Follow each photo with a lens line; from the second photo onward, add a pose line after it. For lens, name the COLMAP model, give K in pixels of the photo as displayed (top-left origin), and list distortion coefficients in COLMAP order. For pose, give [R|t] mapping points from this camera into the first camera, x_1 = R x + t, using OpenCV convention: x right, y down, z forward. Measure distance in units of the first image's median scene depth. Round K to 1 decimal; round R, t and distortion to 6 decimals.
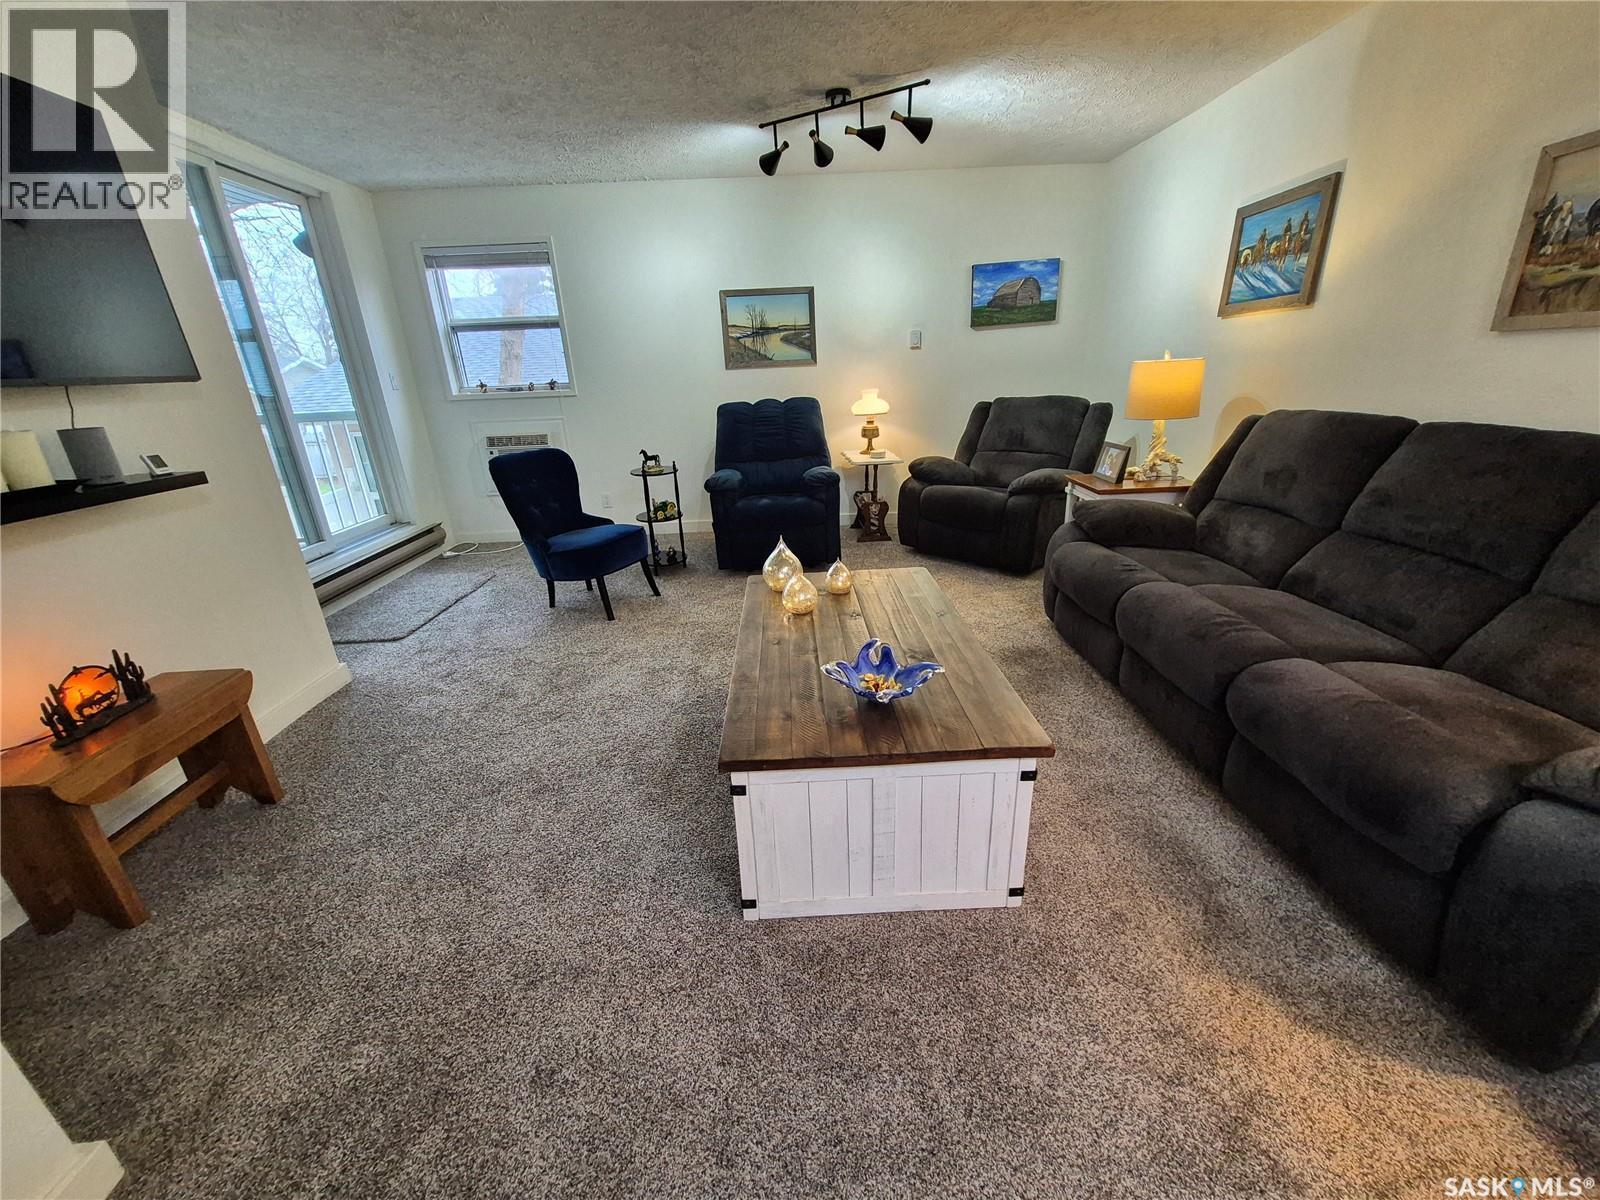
lens RADIAL K [[623.5, 0, 801.9], [0, 623.5, 597.3], [0, 0, 1]] dist [0.010630, -0.003152]
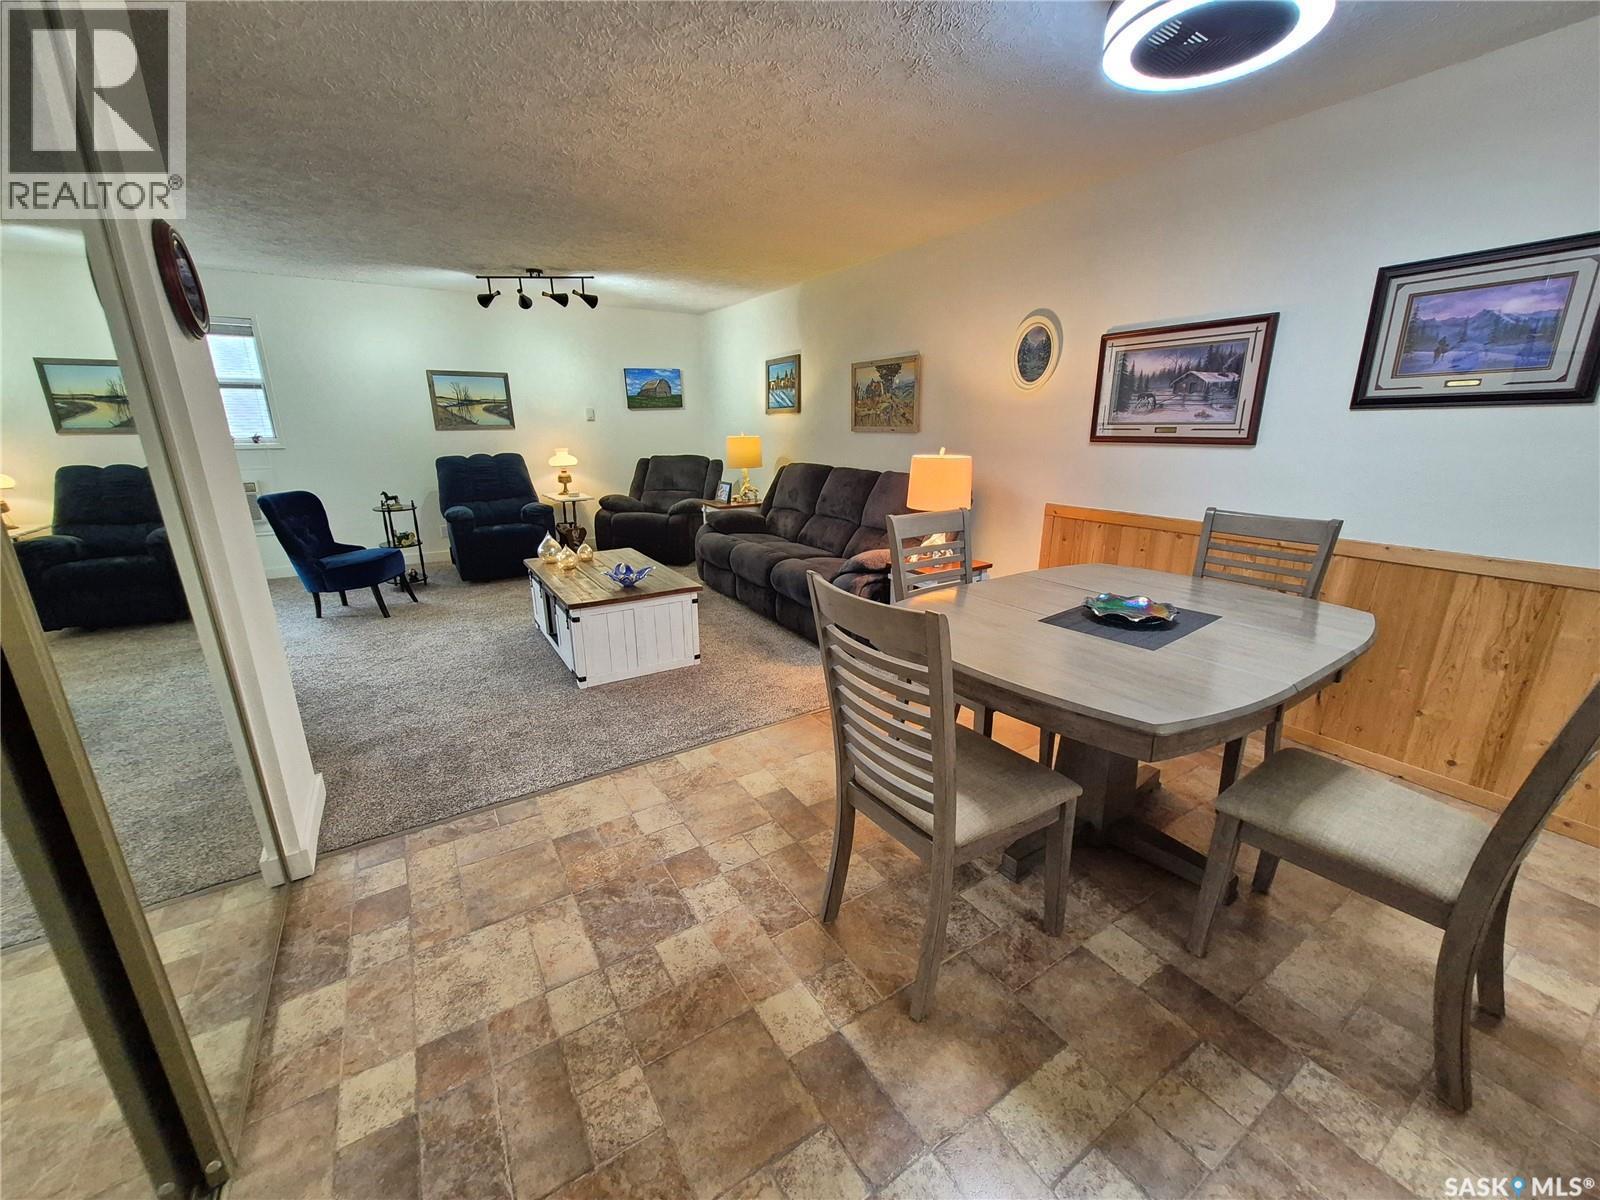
lens RADIAL K [[628.9, 0, 802.7], [0, 628.9, 597.4], [0, 0, 1]] dist [0.012419, -0.005119]
pose [[0.860435, -0.099499, 0.499751, -0.209767], [0.144132, 0.988222, -0.051404, 0.183721], [-0.488750, 0.116260, 0.864642, -0.556994]]
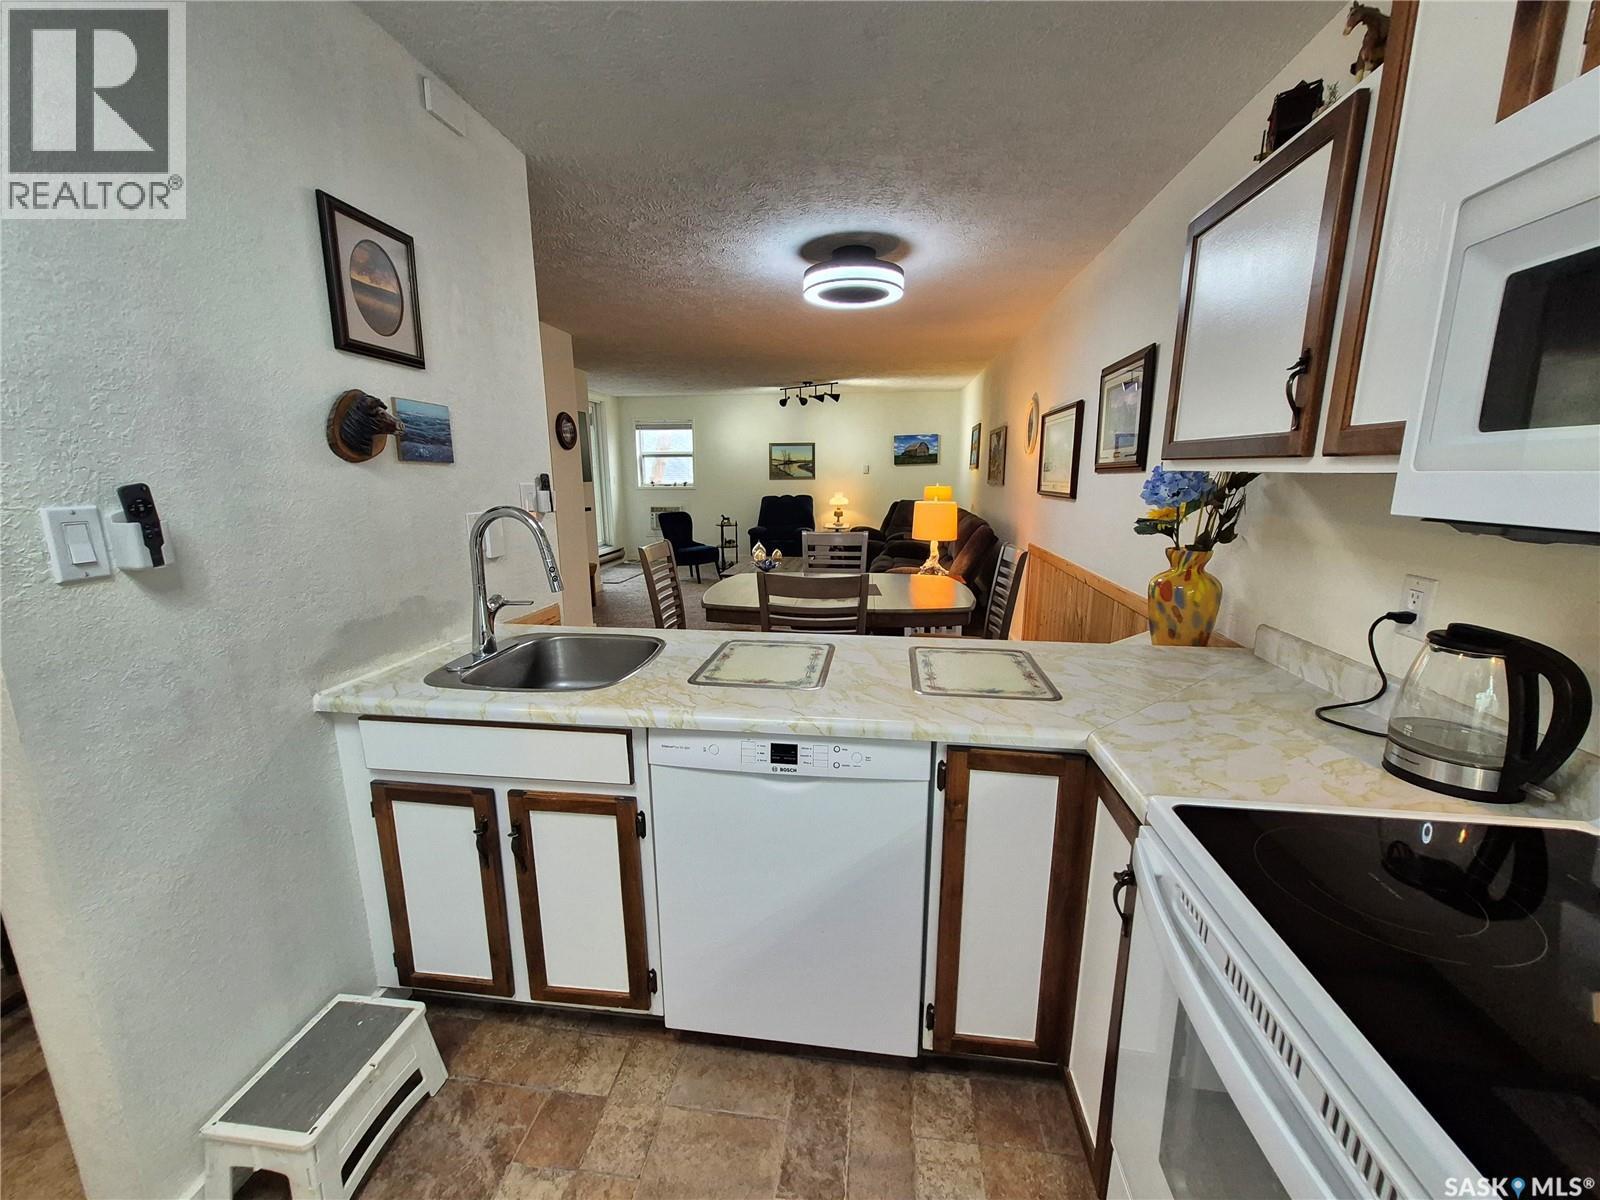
lens RADIAL K [[624.5, 0, 801.7], [0, 624.5, 597.8], [0, 0, 1]] dist [0.012125, -0.004653]
pose [[0.986004, 0.070625, -0.151026, 0.412015], [-0.092037, 0.985886, -0.139850, 0.369709], [0.139017, 0.151793, 0.978587, -1.181549]]
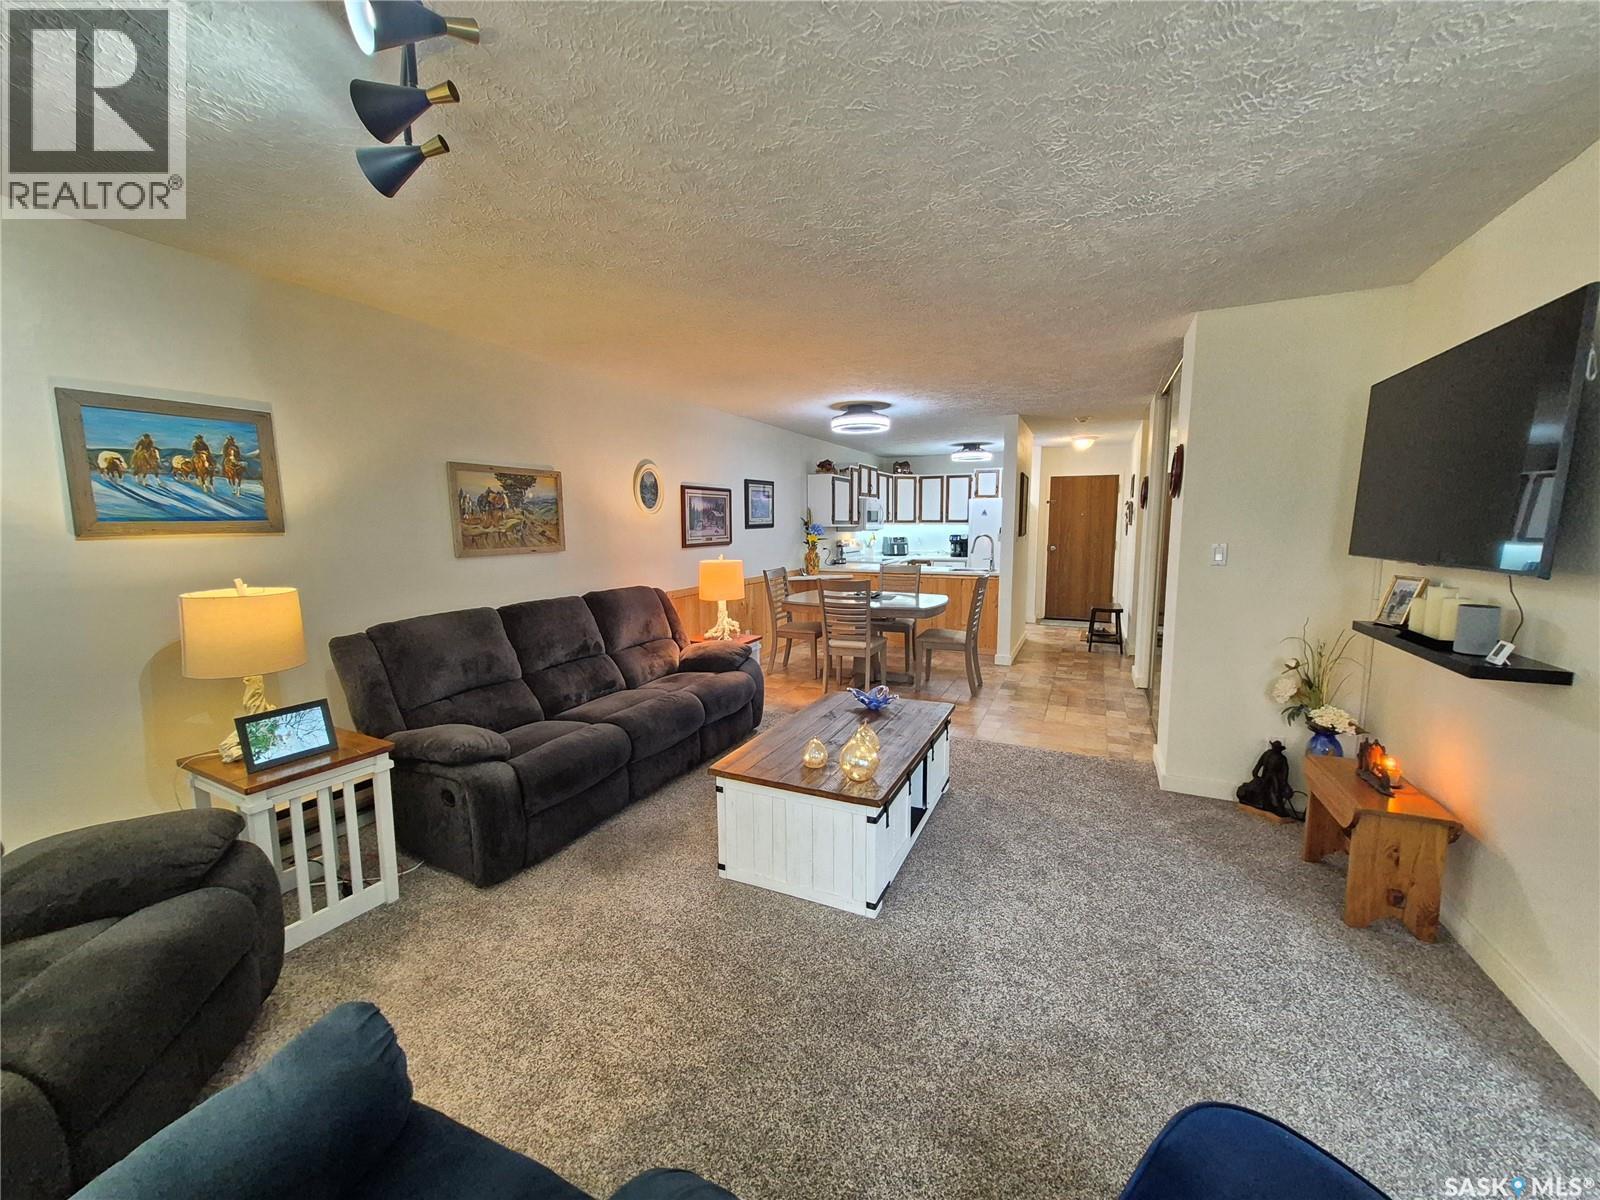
lens RADIAL K [[624.5, 0, 801.7], [0, 624.5, 597.8], [0, 0, 1]] dist [0.012125, -0.004653]
pose [[-0.890896, -0.007913, 0.454139, -0.275942], [0.195856, 0.895425, 0.399817, -0.475506], [-0.409811, 0.445141, -0.796181, 1.167386]]
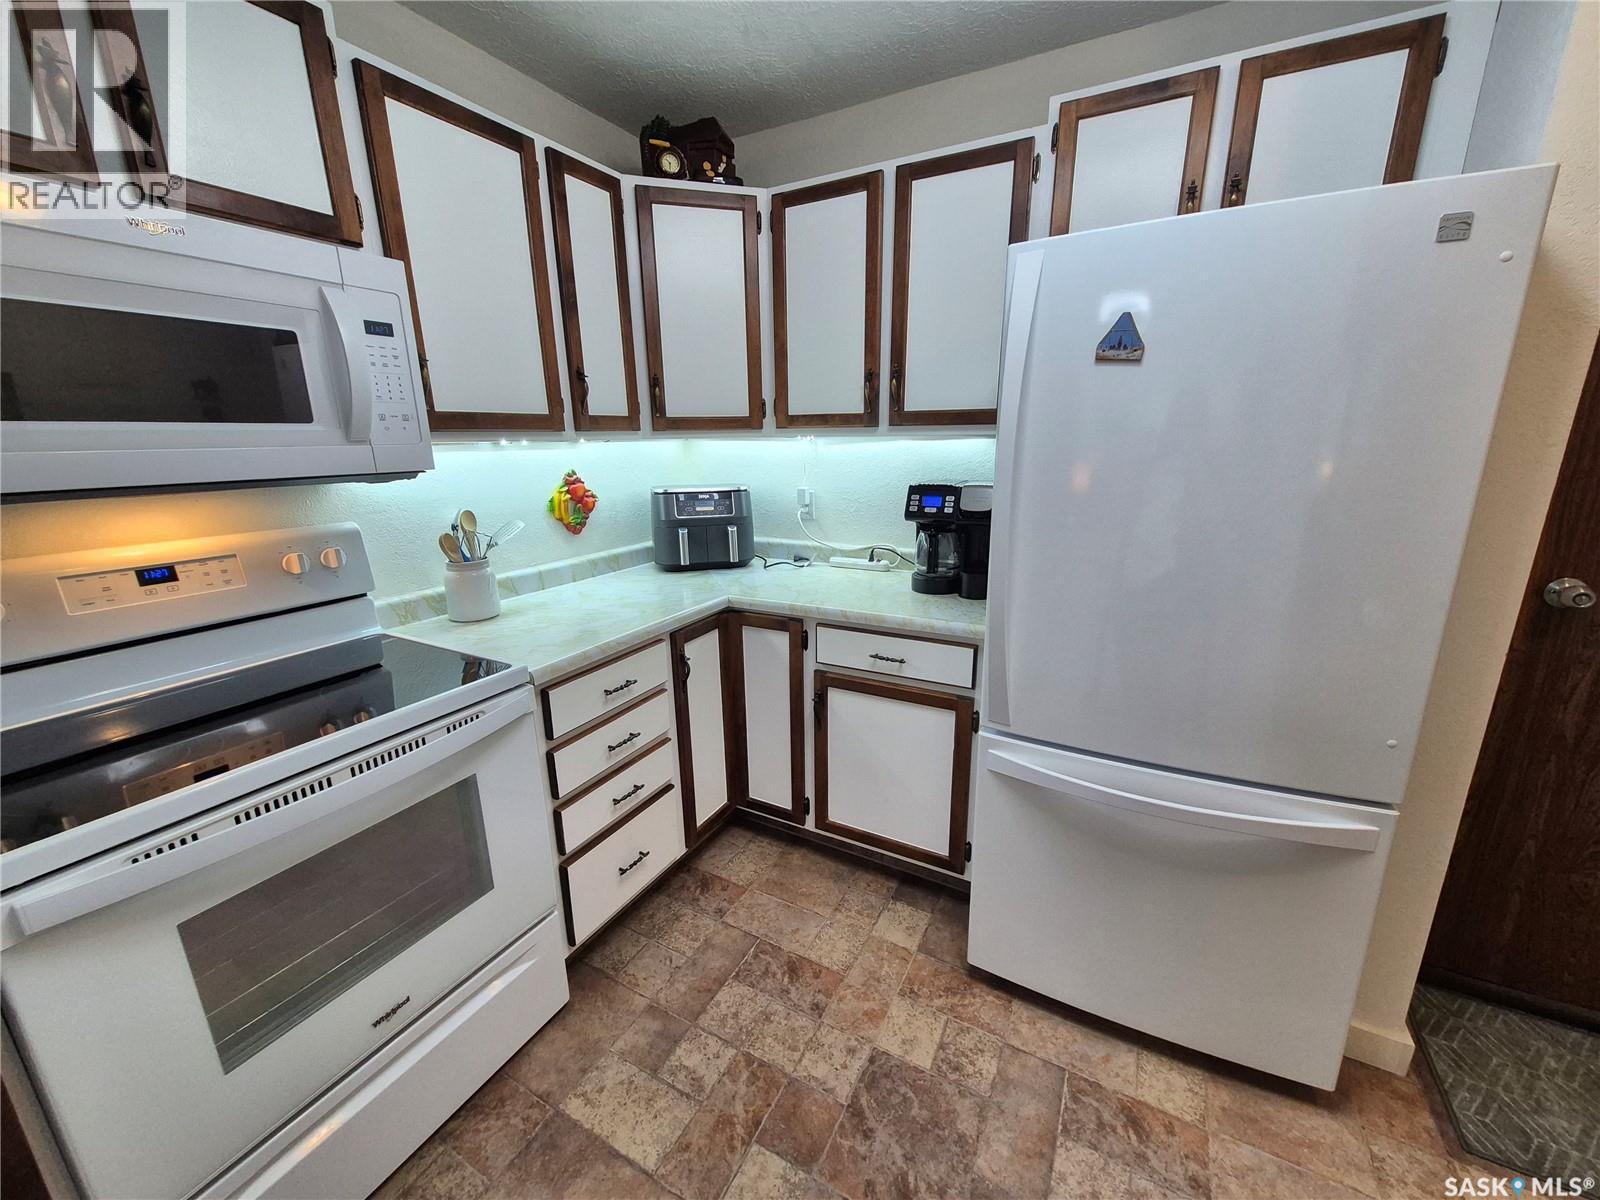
lens RADIAL K [[628.9, 0, 802.7], [0, 628.9, 597.4], [0, 0, 1]] dist [0.012419, -0.005119]
pose [[-0.860566, -0.076204, 0.503606, 0.184080], [0.219846, 0.836323, 0.502226, 0.280976], [-0.459449, 0.542915, -0.702958, -0.917389]]
